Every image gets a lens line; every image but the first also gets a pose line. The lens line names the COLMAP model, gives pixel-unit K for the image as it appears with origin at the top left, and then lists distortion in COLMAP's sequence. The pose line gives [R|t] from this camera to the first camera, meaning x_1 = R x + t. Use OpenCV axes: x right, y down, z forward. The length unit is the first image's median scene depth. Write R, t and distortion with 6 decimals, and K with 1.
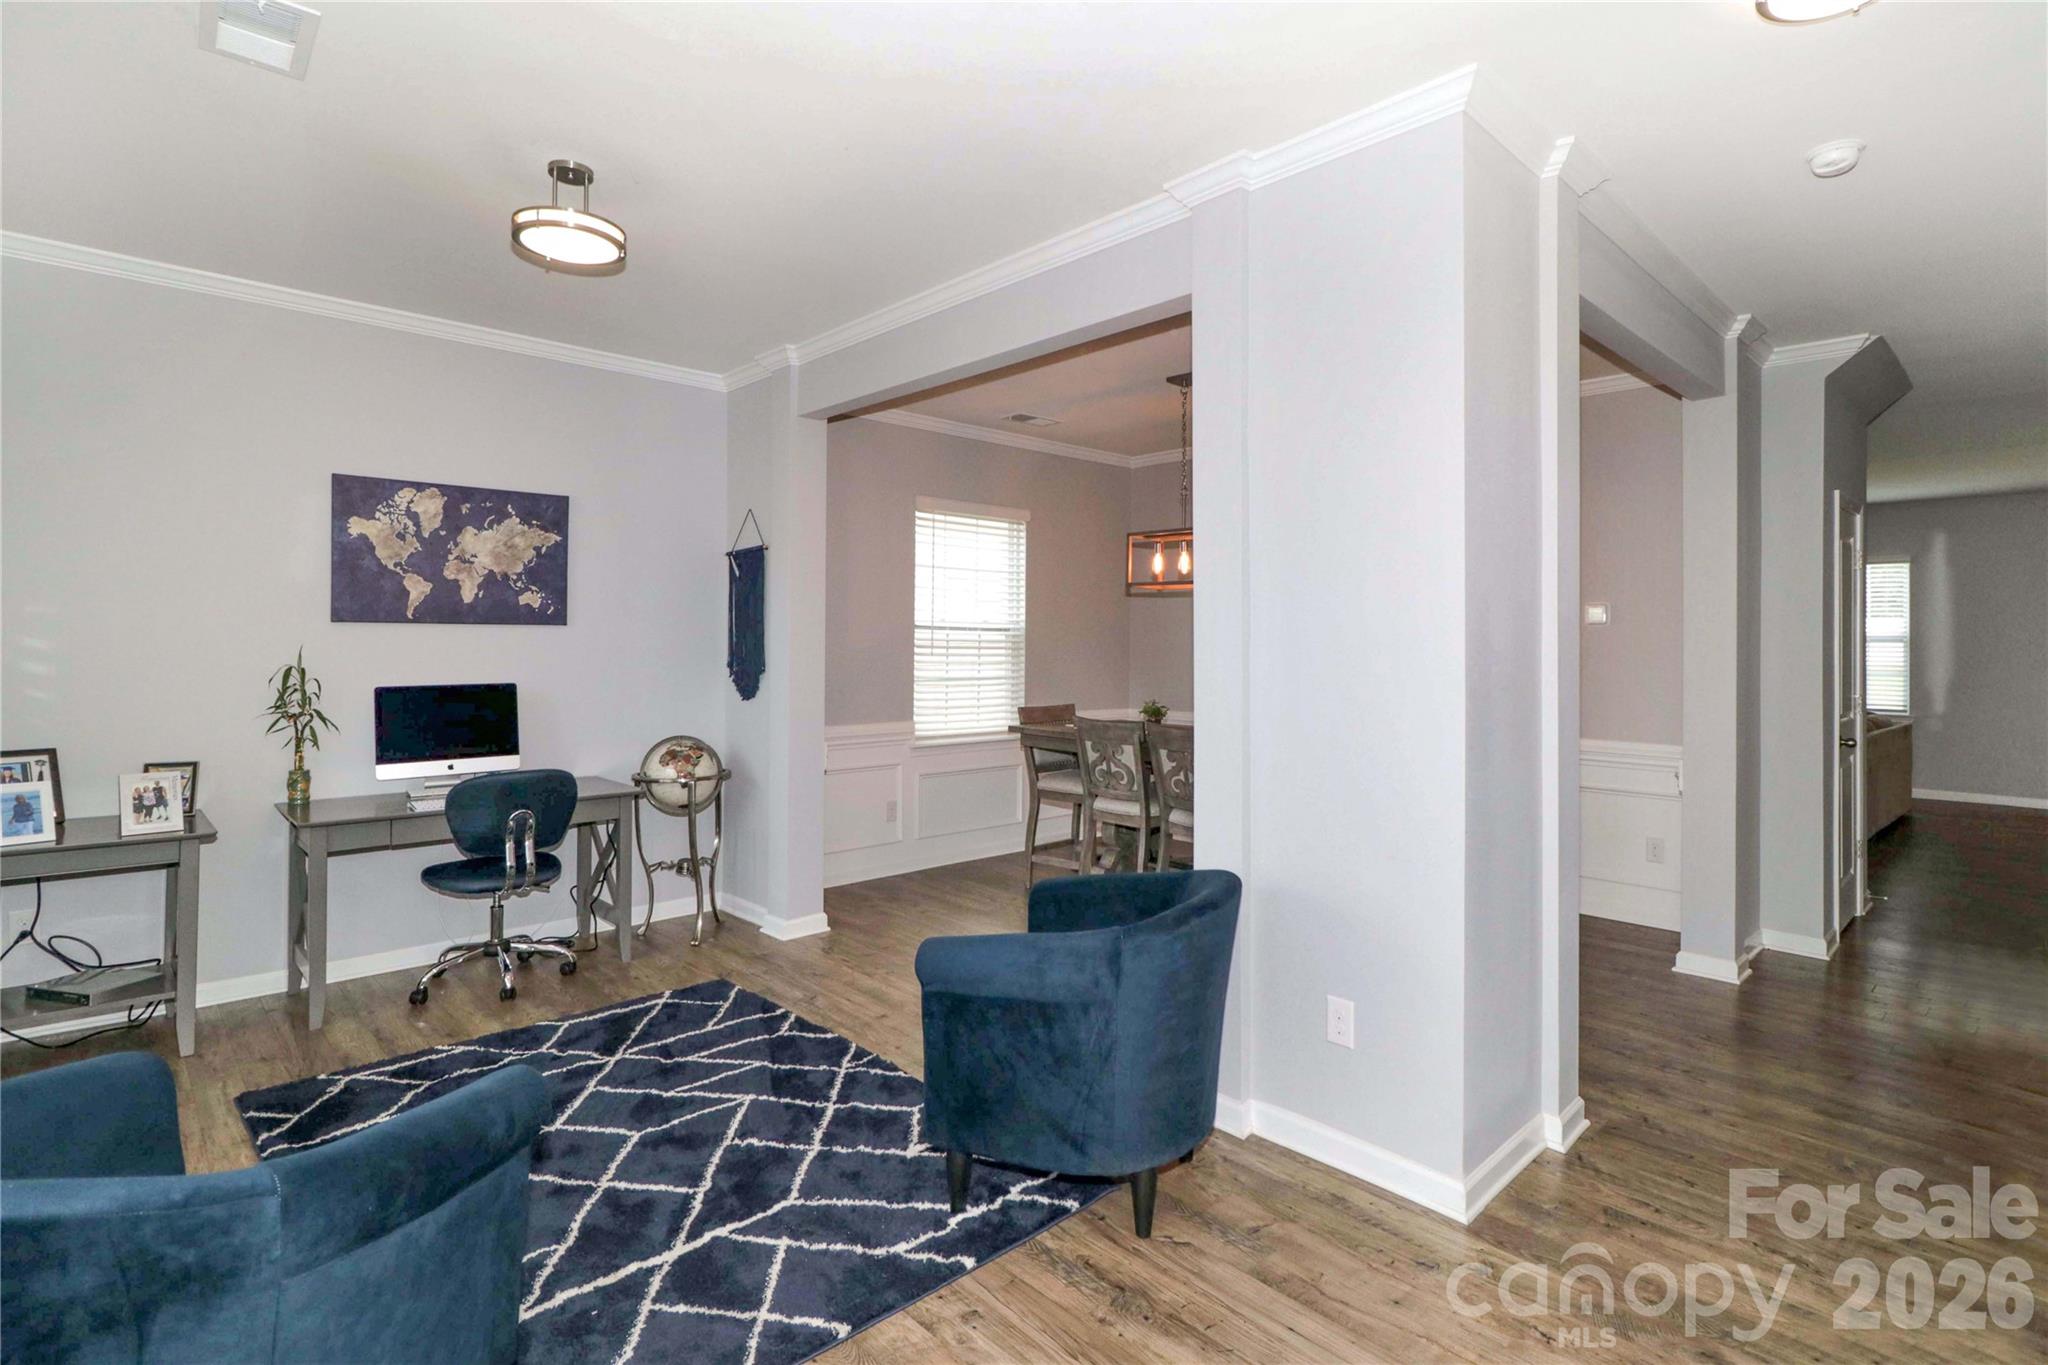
lens RADIAL K [[985.2, 0, 1054.4], [0, 985.2, 621.5], [0, 0, 1]] dist [-0.000064, -0.000316]
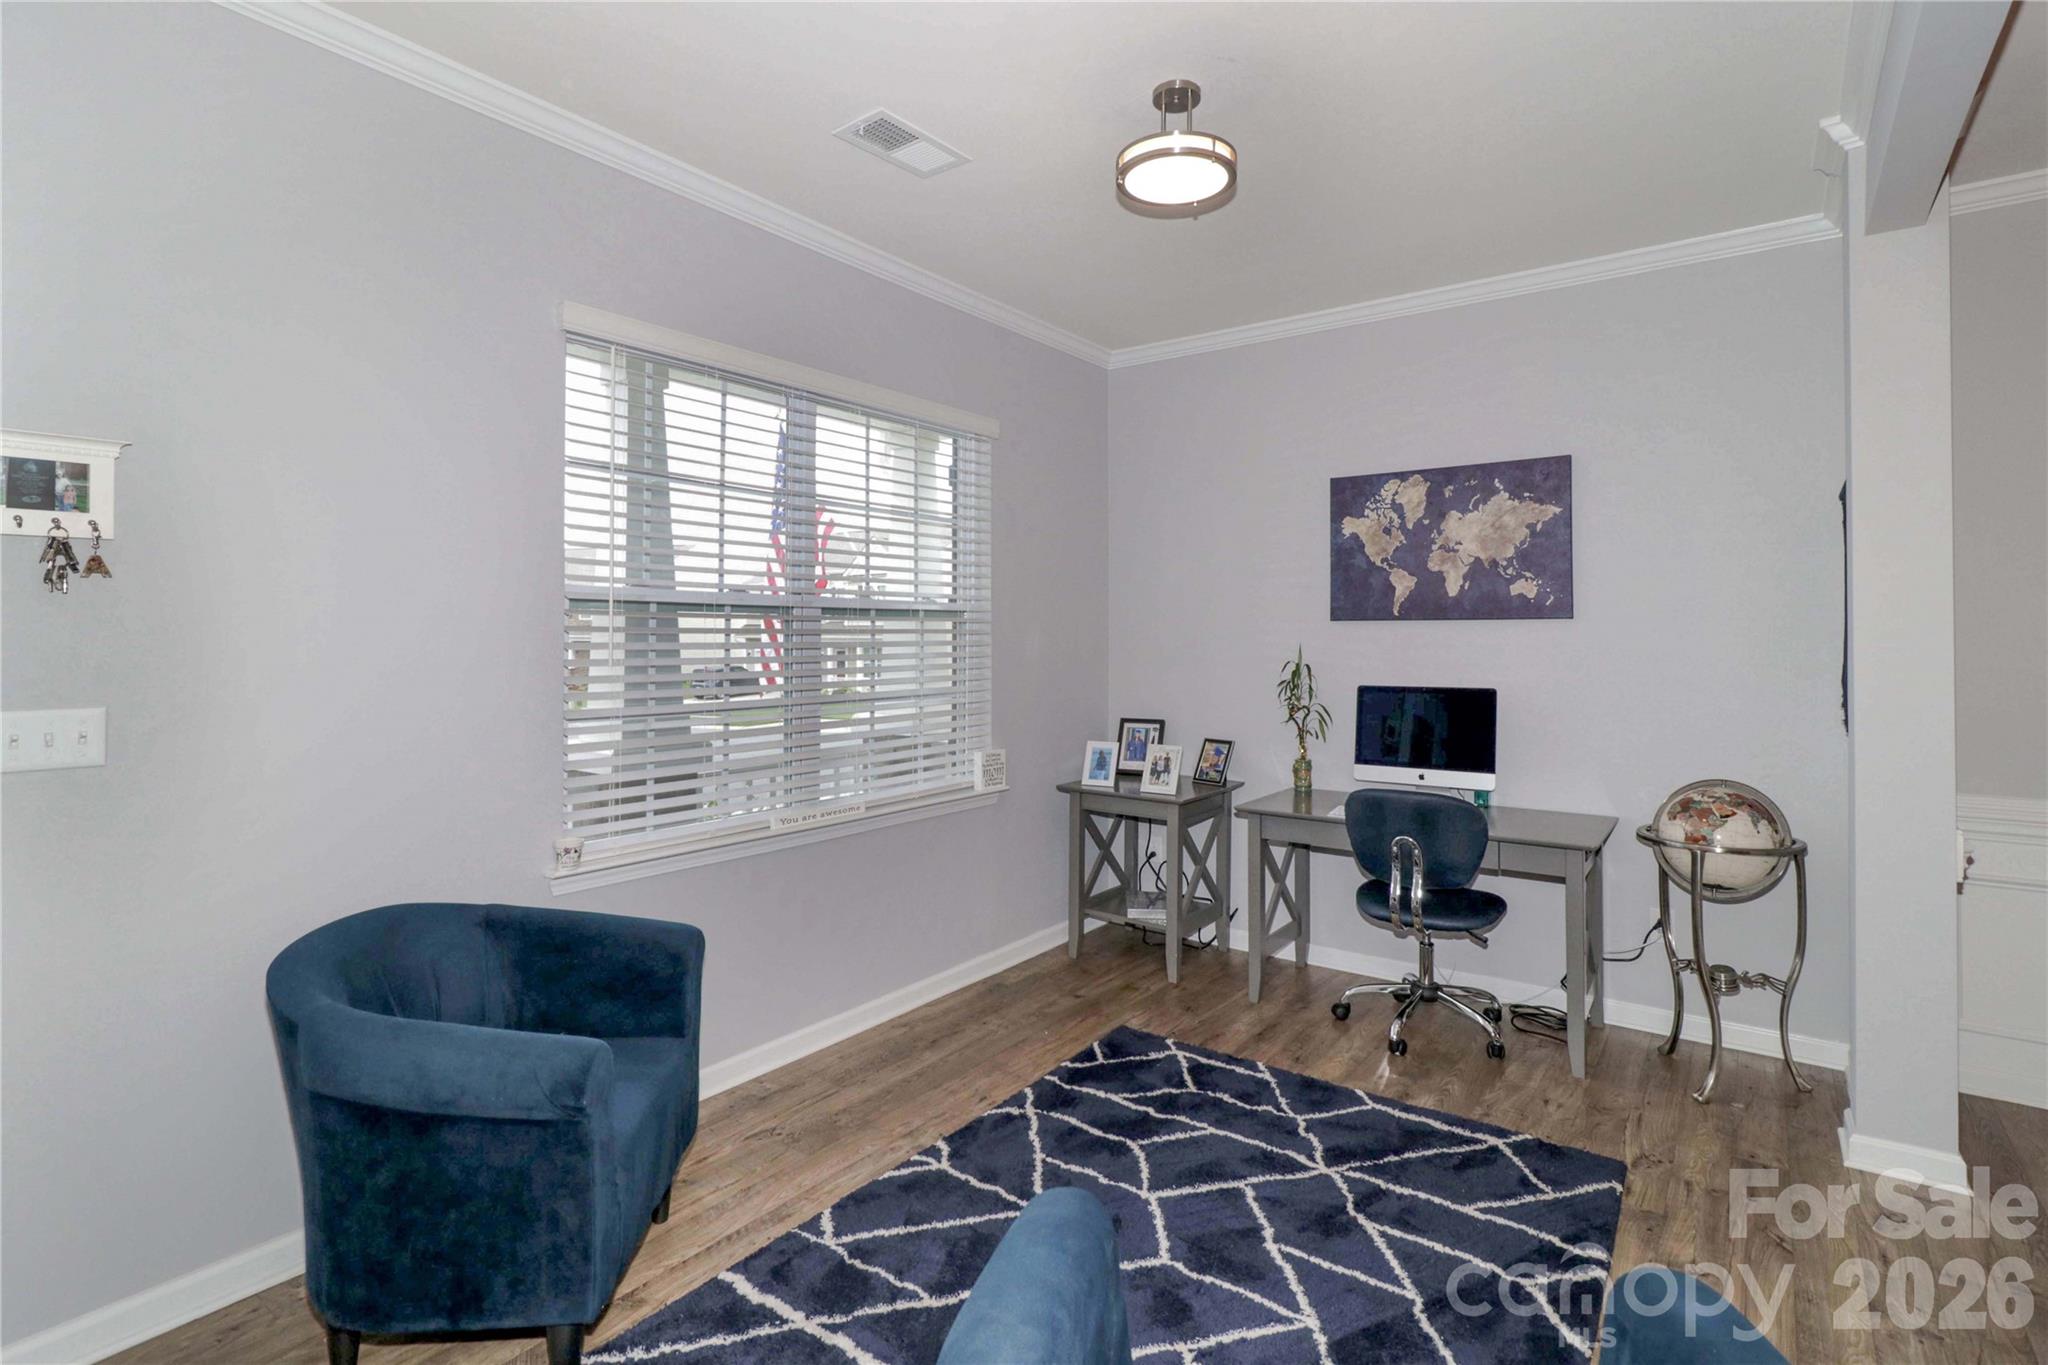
lens RADIAL K [[985.2, 0, 1054.4], [0, 985.2, 621.5], [0, 0, 1]] dist [-0.000064, -0.000316]
pose [[0.184754, -0.020654, -0.982568, 0.233638], [0.020239, 0.999647, -0.017208, 0.013040], [0.982576, -0.016707, 0.185107, 0.519454]]
